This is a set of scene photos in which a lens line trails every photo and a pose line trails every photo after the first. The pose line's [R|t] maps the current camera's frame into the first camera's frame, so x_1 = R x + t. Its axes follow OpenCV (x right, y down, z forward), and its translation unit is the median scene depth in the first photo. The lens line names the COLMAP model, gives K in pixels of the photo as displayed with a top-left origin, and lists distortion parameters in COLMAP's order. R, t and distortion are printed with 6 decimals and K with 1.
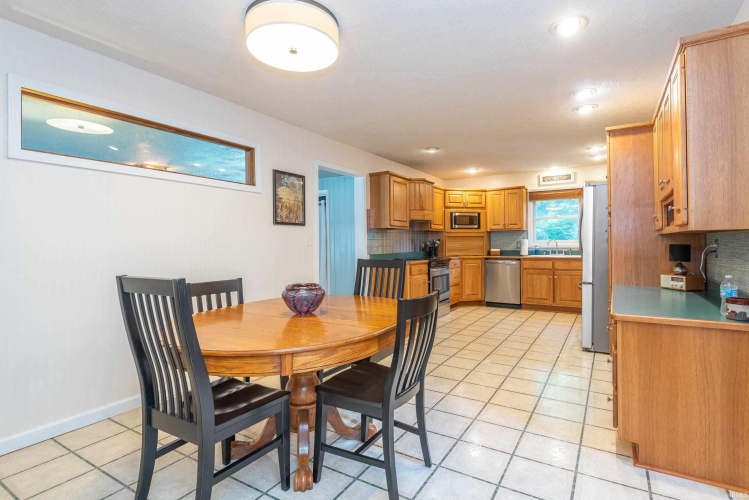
lens RADIAL K [[368.8, 0, 380.4], [0, 368.8, 247.7], [0, 0, 1]] dist [-0.030290, -0.000263]
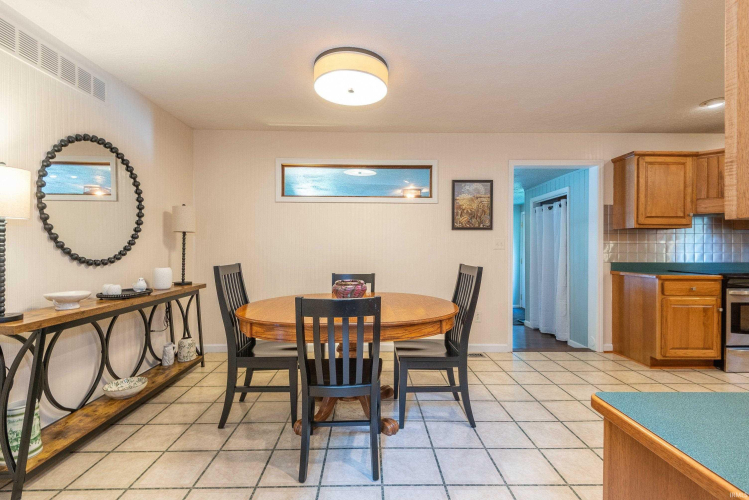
lens RADIAL K [[341.6, 0, 373.2], [0, 341.6, 249.2], [0, 0, 1]] dist [0.003974, -0.003555]
pose [[0.535246, 0.012142, -0.844609, 0.408497], [-0.018355, 0.999828, 0.002741, -0.003264], [0.844497, 0.014036, 0.535377, 0.231720]]
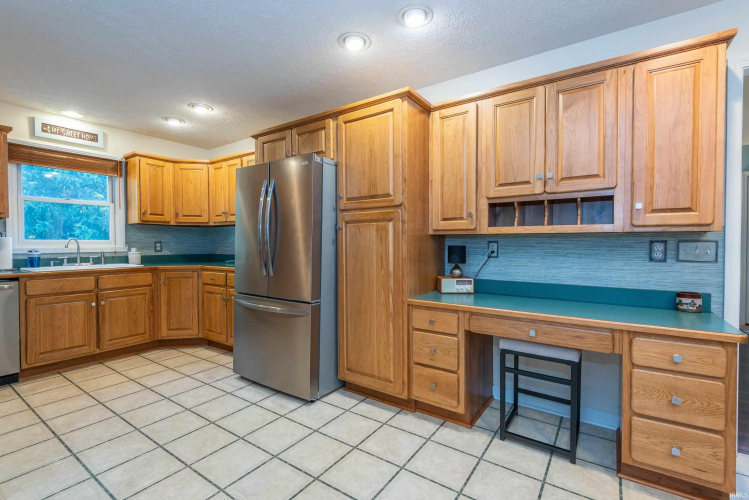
lens RADIAL K [[341.6, 0, 369.4], [0, 341.6, 248.1], [0, 0, 1]] dist [0.003974, -0.003555]
pose [[0.057918, -0.008952, 0.998281, -0.059782], [0.012607, 0.999887, 0.008235, -0.008856], [-0.998242, 0.012109, 0.058024, 0.806355]]
